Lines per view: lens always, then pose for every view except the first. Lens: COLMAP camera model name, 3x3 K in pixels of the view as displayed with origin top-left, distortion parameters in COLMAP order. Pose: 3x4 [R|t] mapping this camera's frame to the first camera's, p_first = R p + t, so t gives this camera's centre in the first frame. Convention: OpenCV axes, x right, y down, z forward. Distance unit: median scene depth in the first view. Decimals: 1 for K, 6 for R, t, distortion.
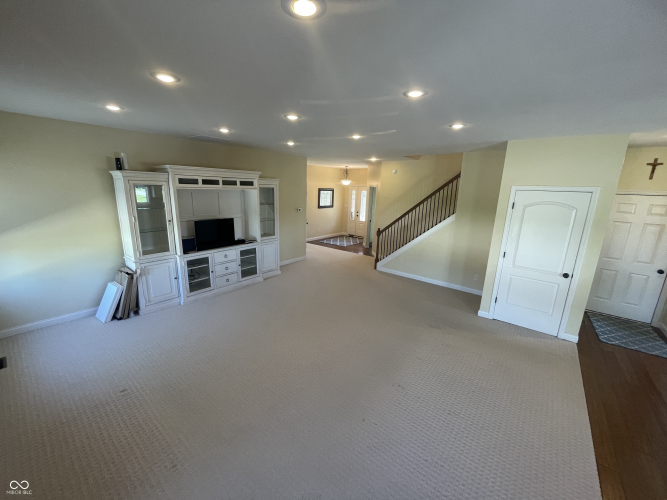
lens RADIAL K [[268.4, 0, 333.3], [0, 268.4, 249.8], [0, 0, 1]] dist [-0.005536, -0.000726]
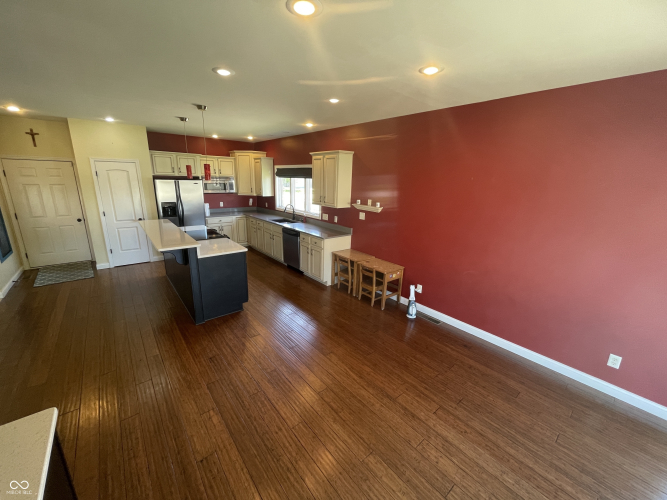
lens RADIAL K [[268.4, 0, 333.7], [0, 268.4, 247.6], [0, 0, 1]] dist [-0.005536, -0.000726]
pose [[0.199343, -0.274702, 0.940639, 0.175629], [0.198997, 0.951251, 0.235629, 0.131614], [-0.959512, 0.140213, 0.244290, -0.448944]]
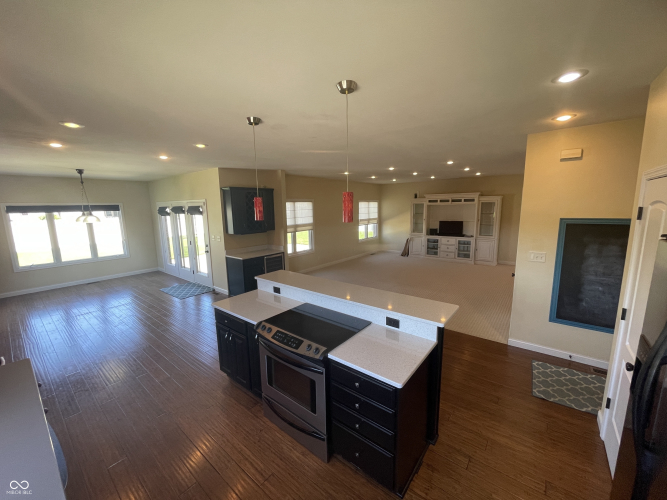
lens RADIAL K [[268.4, 0, 332.6], [0, 268.4, 249.3], [0, 0, 1]] dist [-0.005536, -0.000726]
pose [[0.005548, 0.127112, -0.991873, 1.446333], [-0.207602, 0.970424, 0.123202, 0.016112], [0.978198, 0.205231, 0.031773, 0.206494]]
